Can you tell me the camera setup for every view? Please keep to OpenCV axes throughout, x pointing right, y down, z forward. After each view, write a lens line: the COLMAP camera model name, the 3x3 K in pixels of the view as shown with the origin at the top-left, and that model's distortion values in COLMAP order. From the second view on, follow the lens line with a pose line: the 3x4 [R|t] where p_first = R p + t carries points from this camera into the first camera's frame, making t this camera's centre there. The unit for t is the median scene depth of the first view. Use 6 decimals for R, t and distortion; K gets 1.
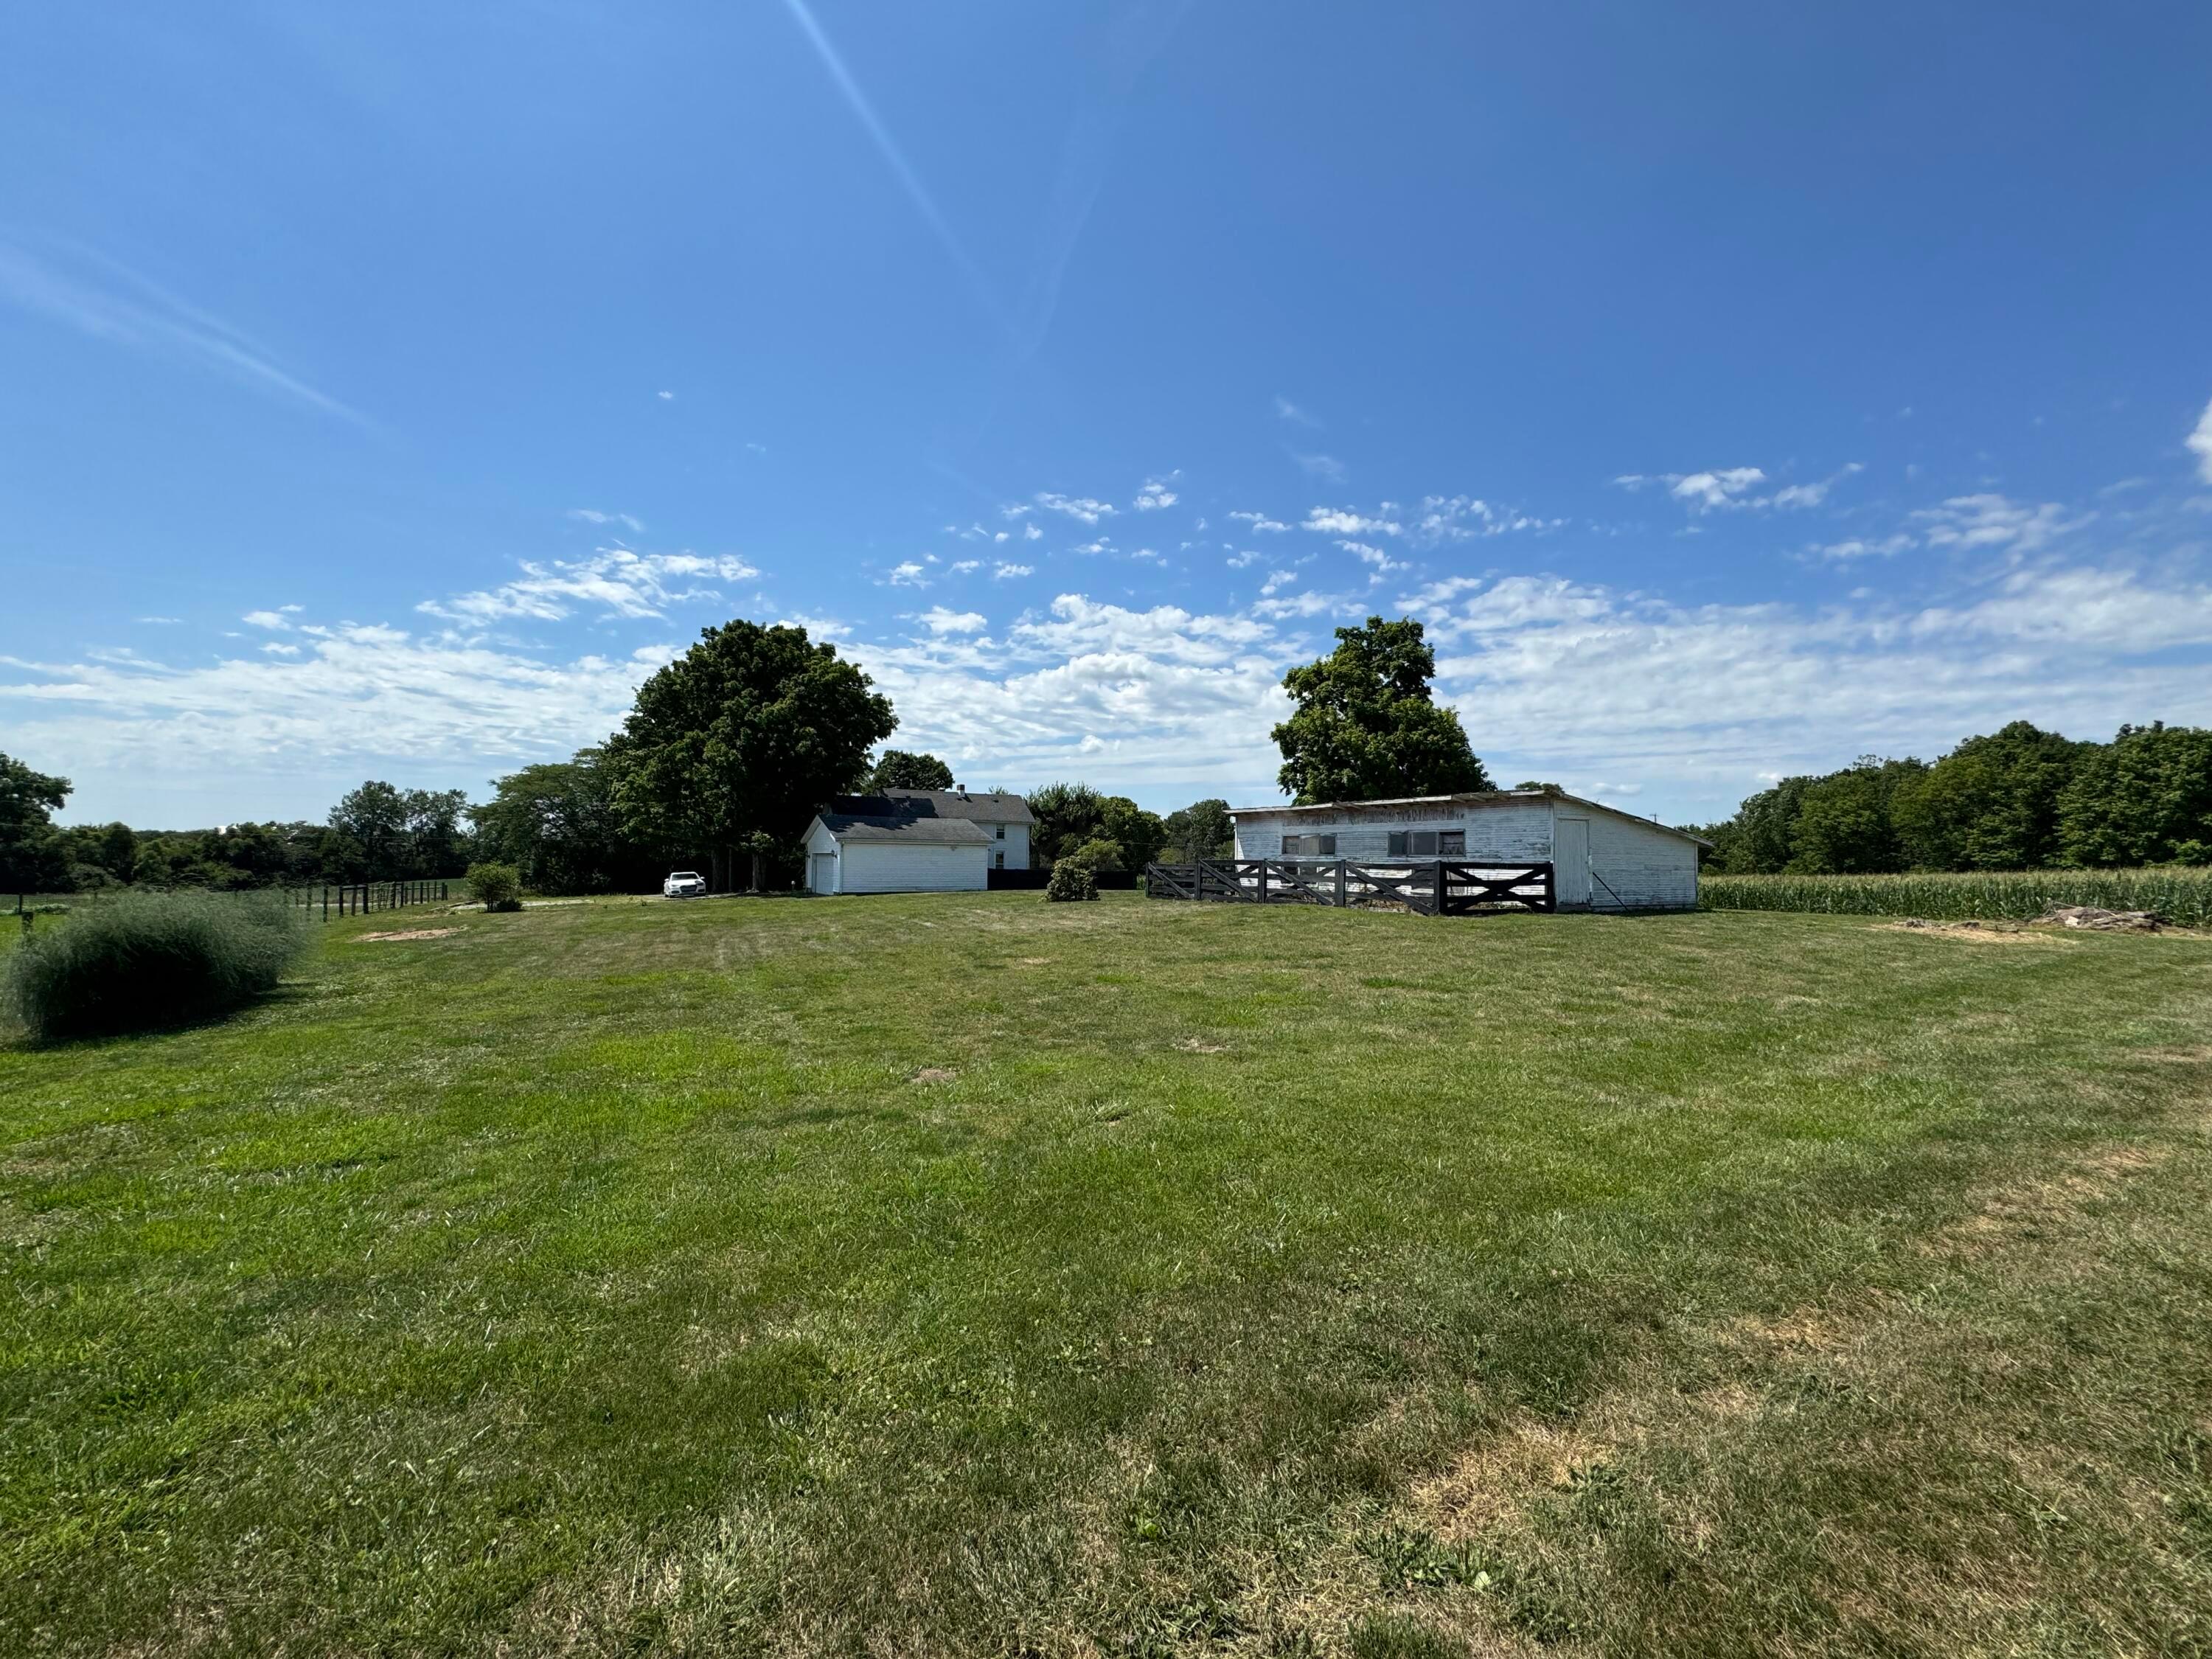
lens RADIAL K [[888.8, 0, 1078.0], [0, 888.8, 873.7], [0, 0, 1]] dist [-0.000782, -0.000016]
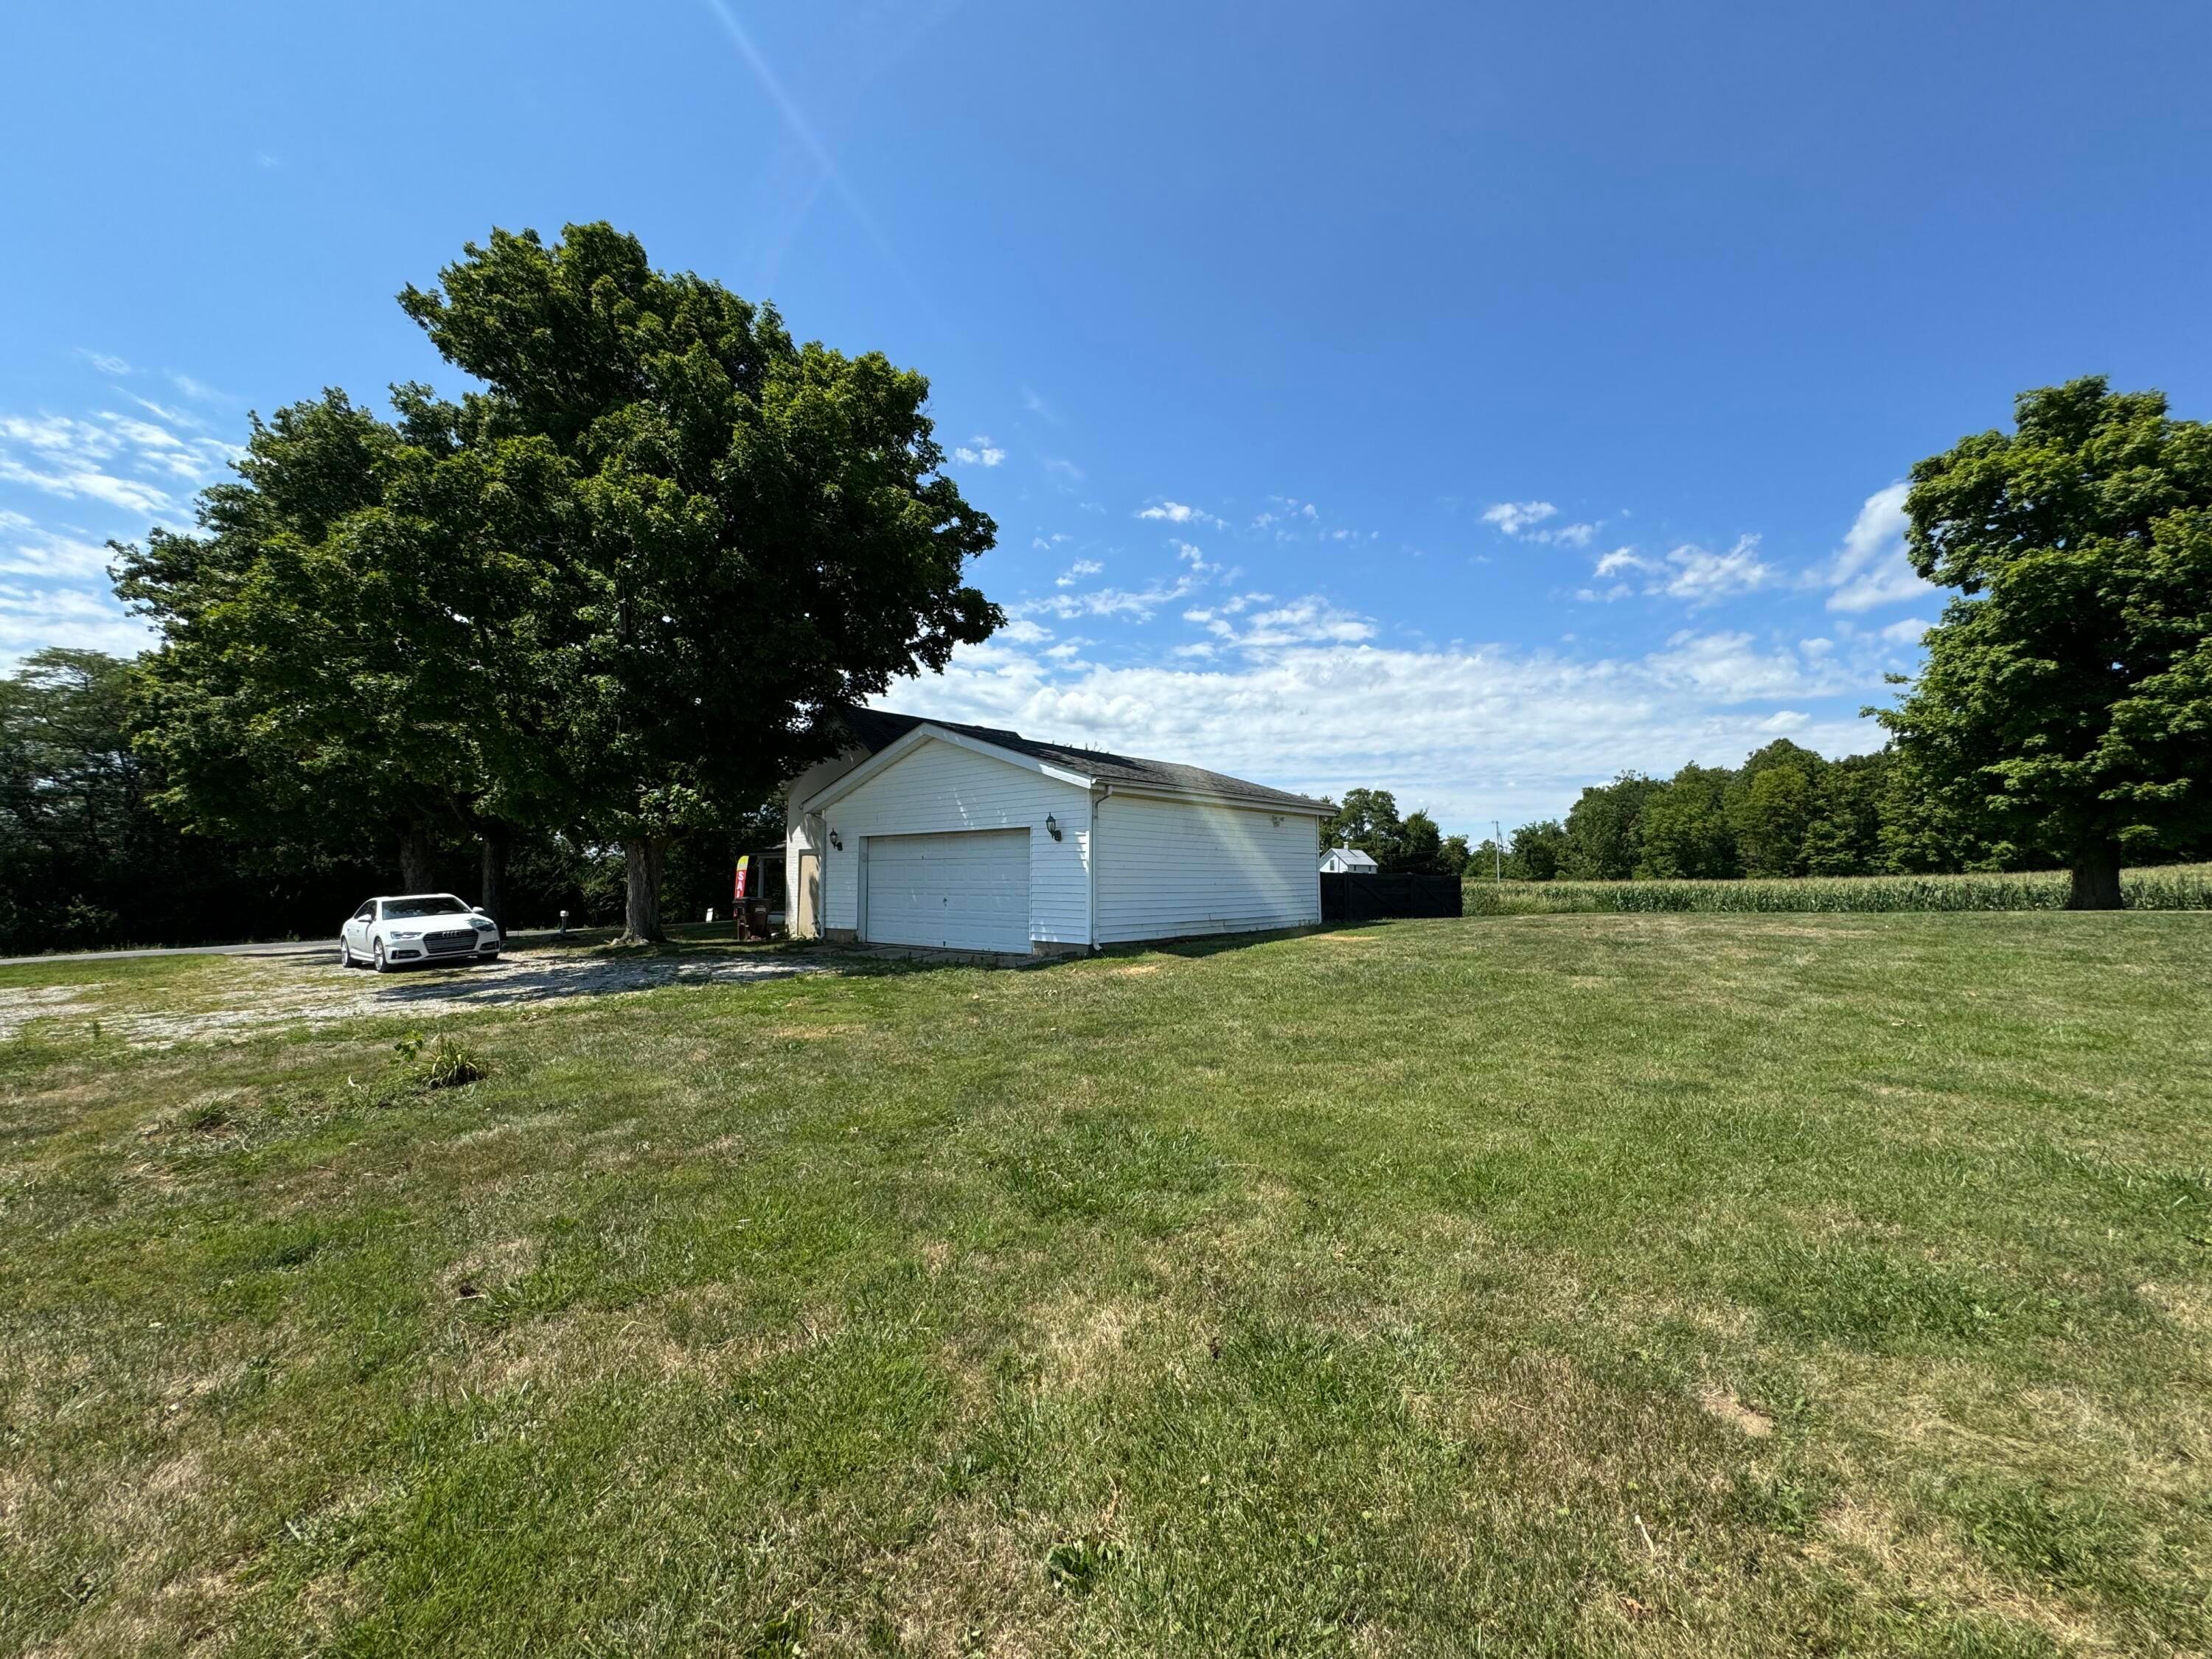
lens RADIAL K [[883.7, 0, 1105.7], [0, 883.7, 827.2], [0, 0, 1]] dist [-0.000521, -0.000065]
pose [[0.934103, 0.008359, 0.356905, -0.119610], [0.017310, 0.997490, -0.068666, 0.000174], [-0.356583, 0.070319, 0.931614, 0.219730]]
